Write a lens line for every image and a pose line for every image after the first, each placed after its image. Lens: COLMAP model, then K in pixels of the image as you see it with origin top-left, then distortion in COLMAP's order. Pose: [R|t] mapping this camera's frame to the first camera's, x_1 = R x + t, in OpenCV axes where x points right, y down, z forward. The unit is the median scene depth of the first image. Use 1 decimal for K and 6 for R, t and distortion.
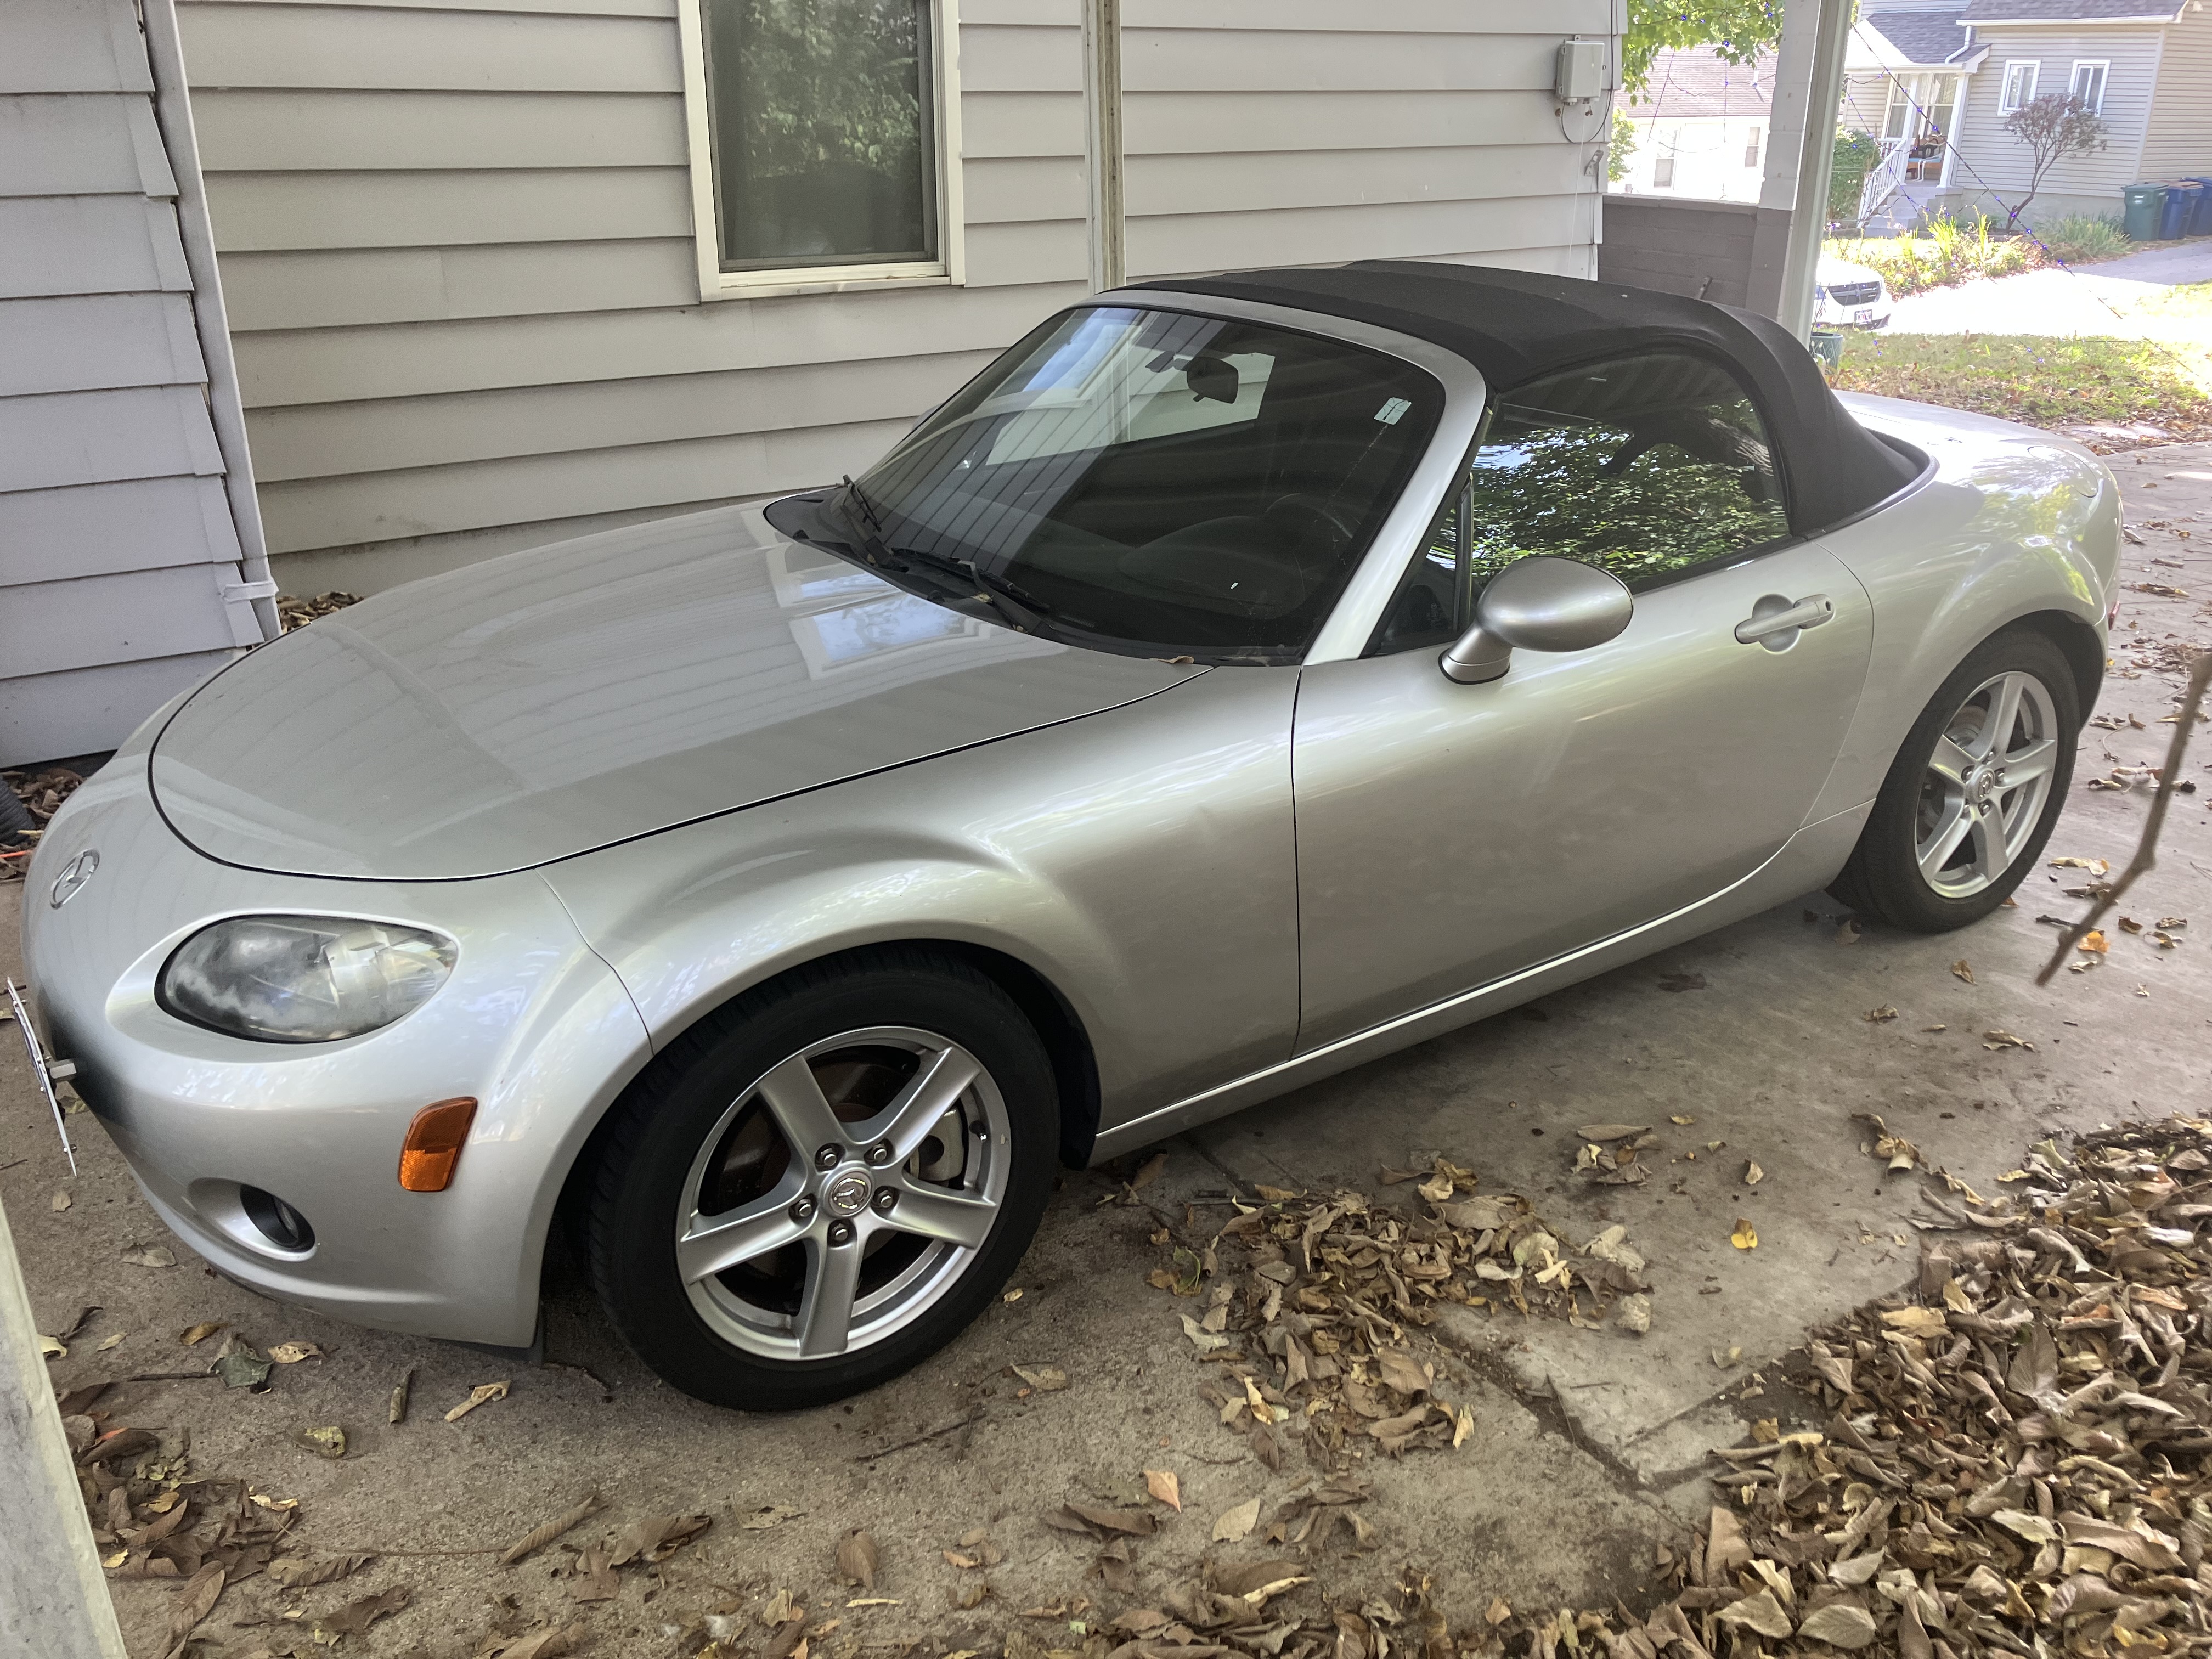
lens RADIAL K [[1807.3, 0, 1109.7], [0, 1807.3, 824.7], [0, 0, 1]] dist [0.042331, -0.000844]
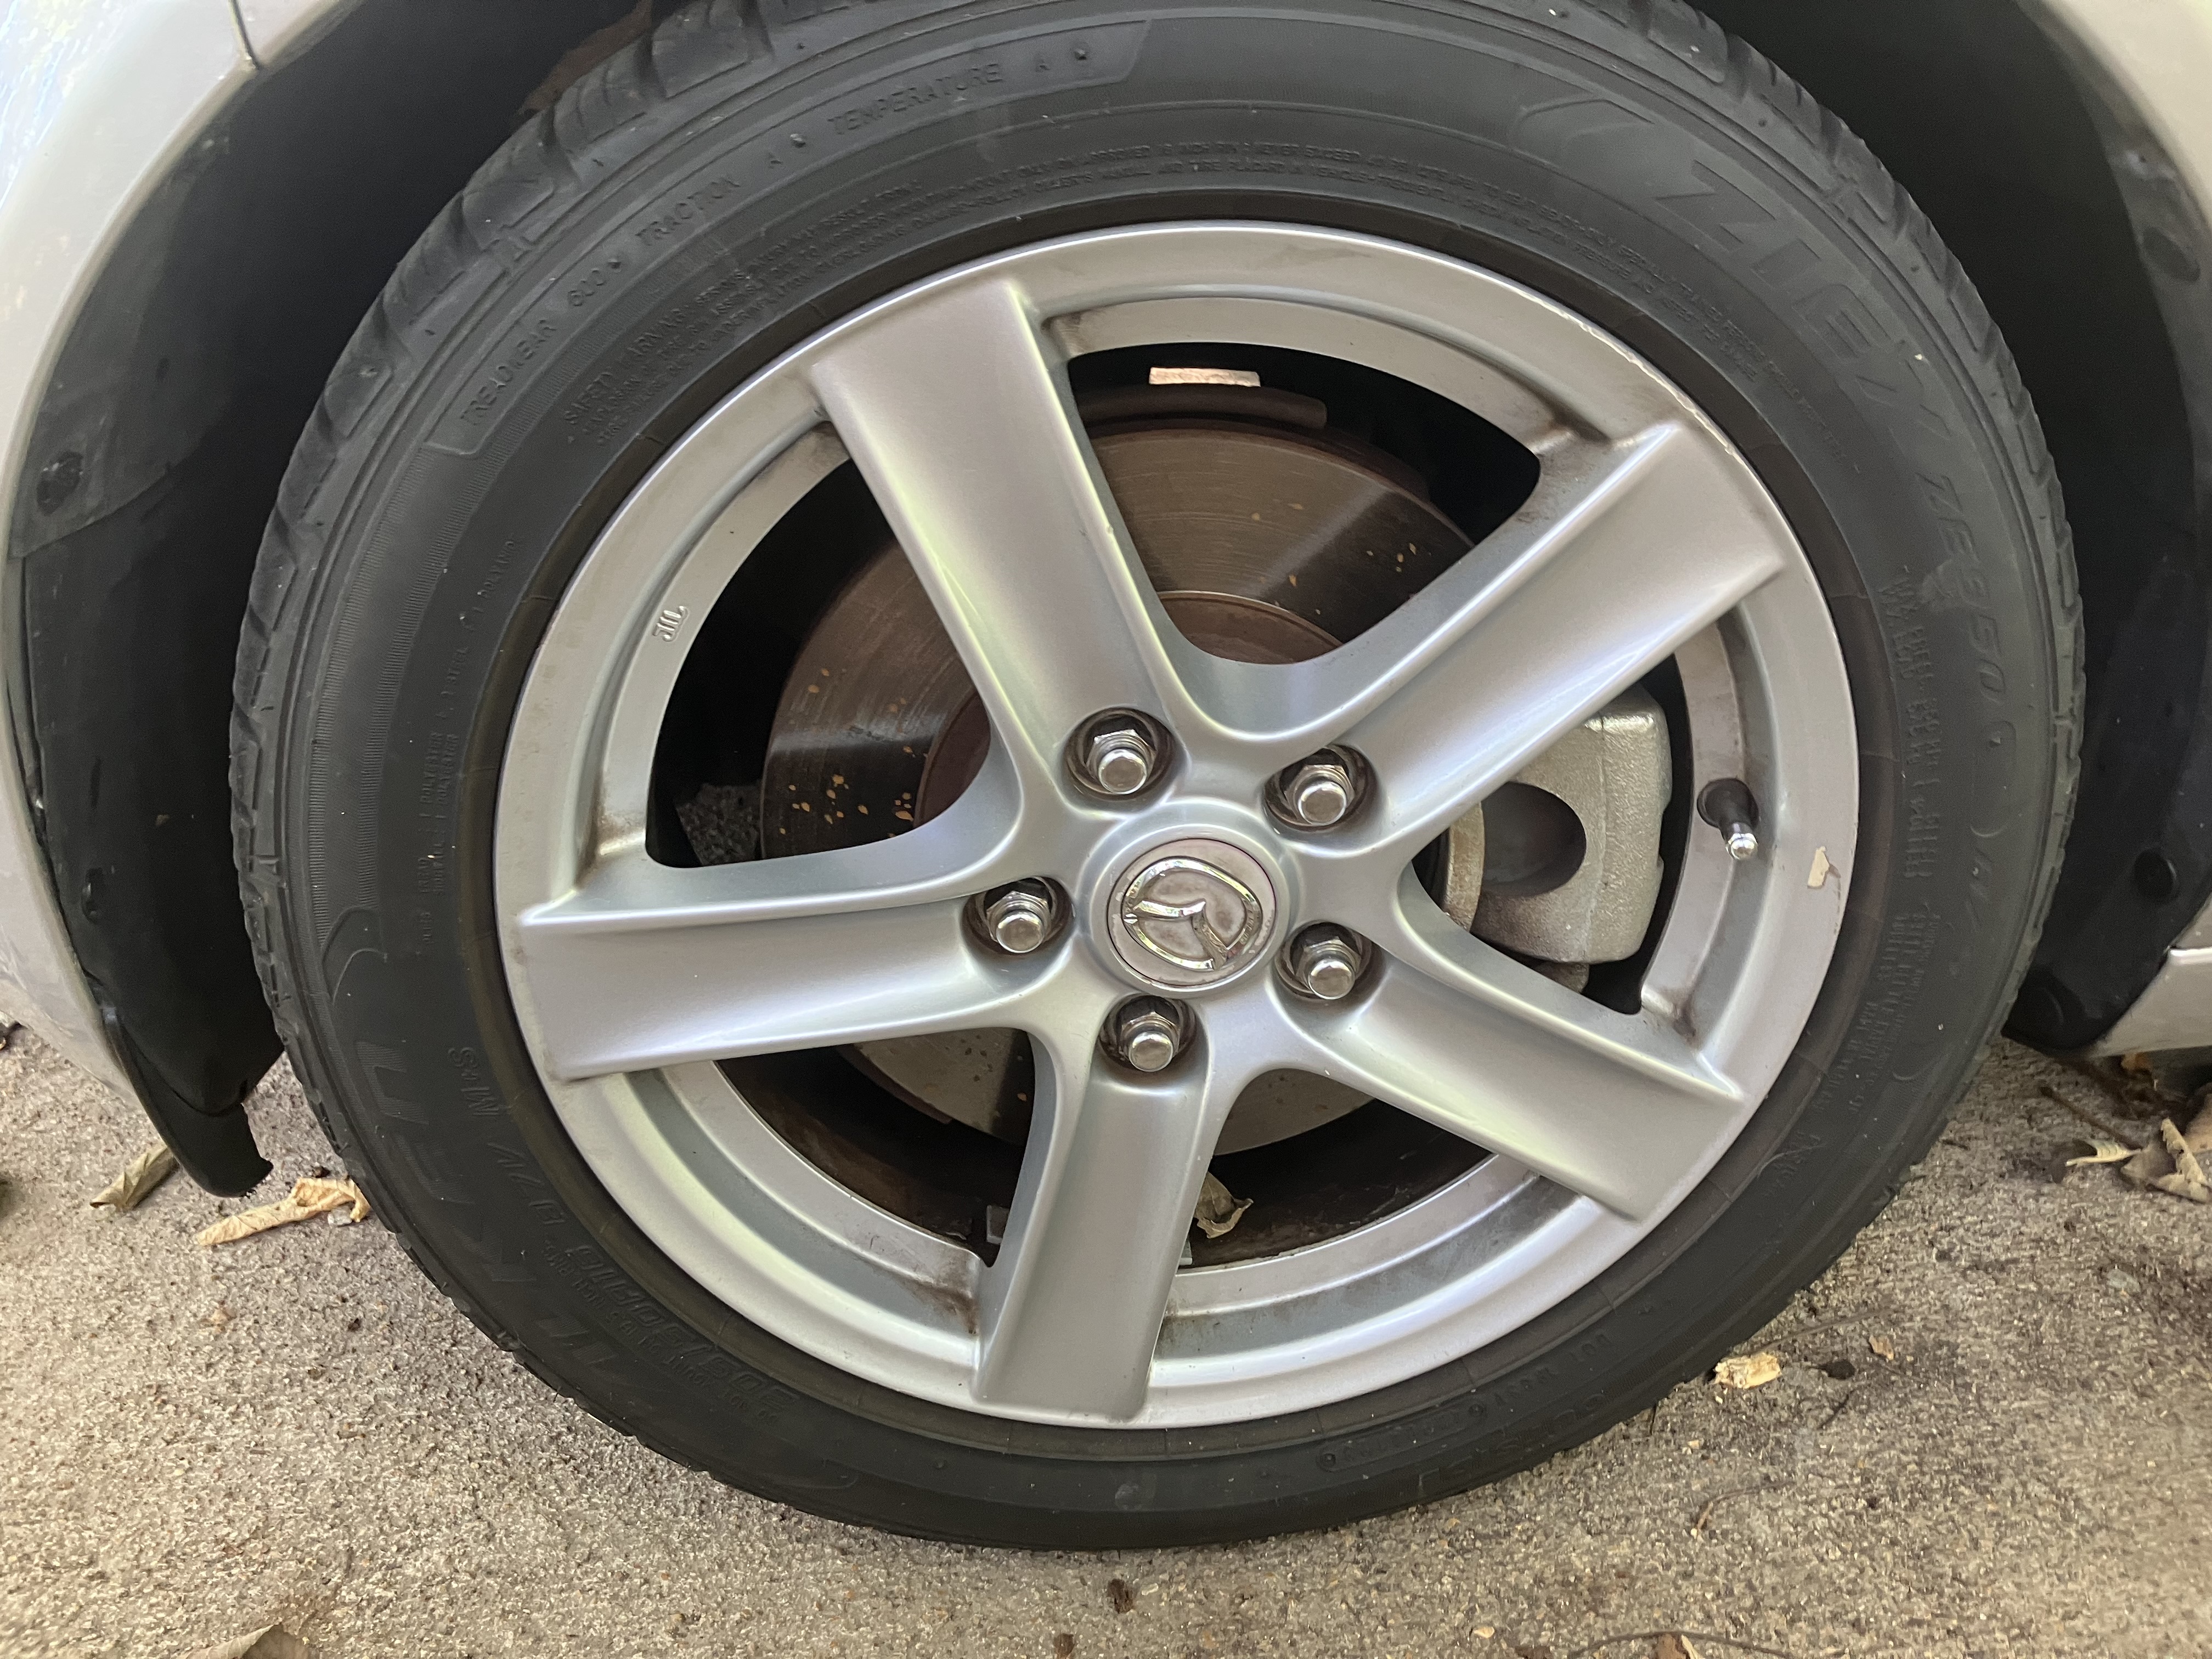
lens RADIAL K [[1807.3, 0, 1126.9], [0, 1807.3, 782.5], [0, 0, 1]] dist [0.042331, -0.000844]
pose [[0.888768, 0.201792, -0.411547, -0.042494], [-0.162092, 0.978228, 0.129600, 0.145554], [0.428739, -0.048476, 0.902127, 0.726371]]
